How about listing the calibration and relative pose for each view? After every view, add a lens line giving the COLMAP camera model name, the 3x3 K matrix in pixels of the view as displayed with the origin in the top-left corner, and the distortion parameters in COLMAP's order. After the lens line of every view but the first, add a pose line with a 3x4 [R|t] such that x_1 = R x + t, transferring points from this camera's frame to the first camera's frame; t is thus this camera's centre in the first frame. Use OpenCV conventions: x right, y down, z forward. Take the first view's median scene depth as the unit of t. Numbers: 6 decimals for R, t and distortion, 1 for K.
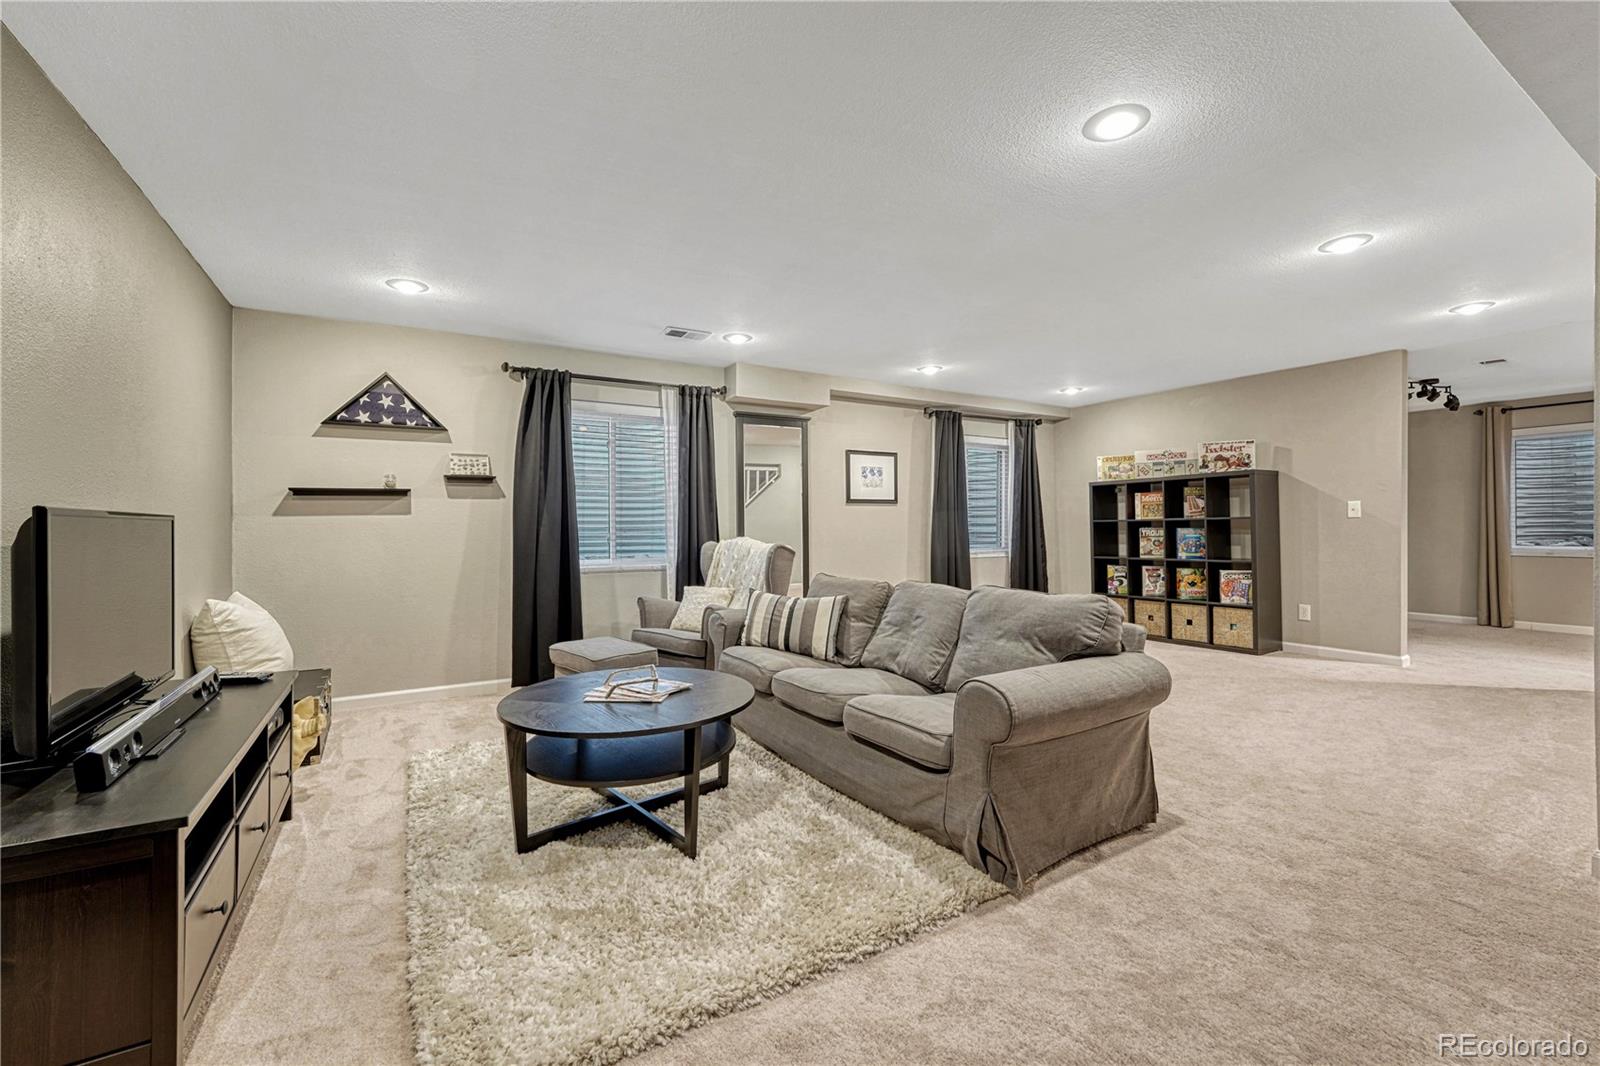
lens RADIAL K [[663.4, 0, 799.9], [0, 663.4, 540.2], [0, 0, 1]] dist [-0.009185, 0.002165]
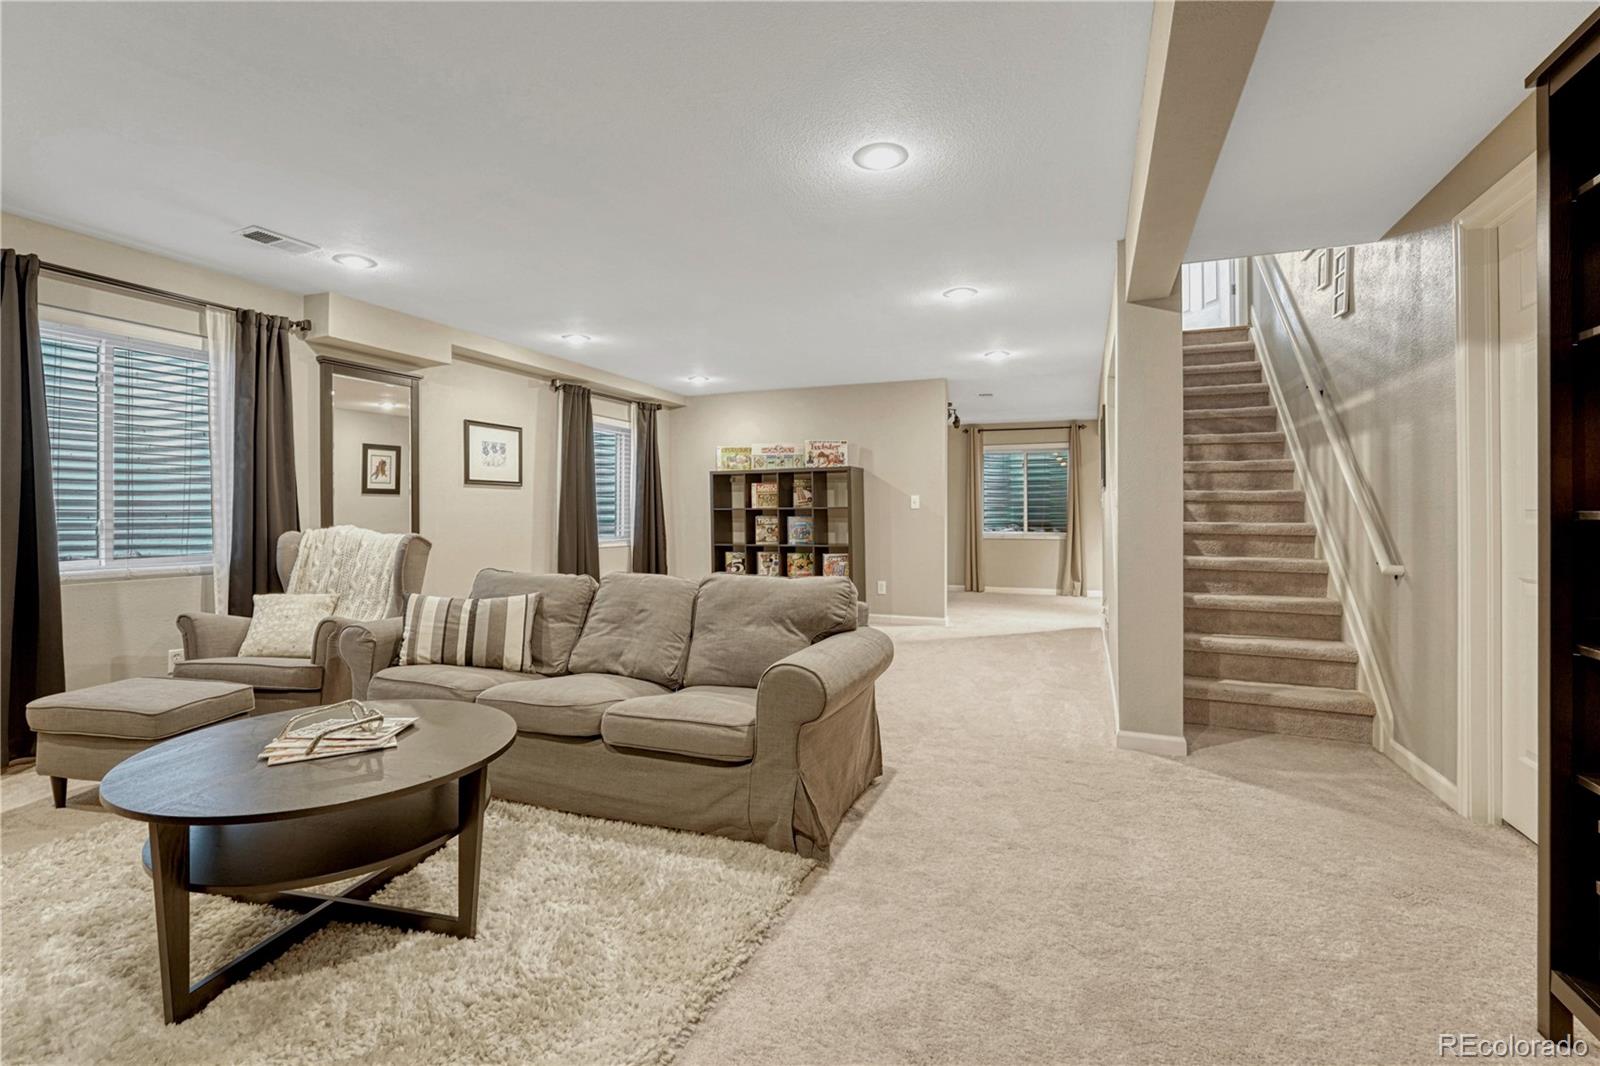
lens RADIAL K [[722.8, 0, 796.8], [0, 722.8, 517.2], [0, 0, 1]] dist [-0.003589, -0.000715]
pose [[0.807698, 0.005356, 0.589572, -0.216641], [0.004565, 0.999872, -0.015338, 0.002067], [-0.589578, 0.015080, 0.807570, 0.054041]]
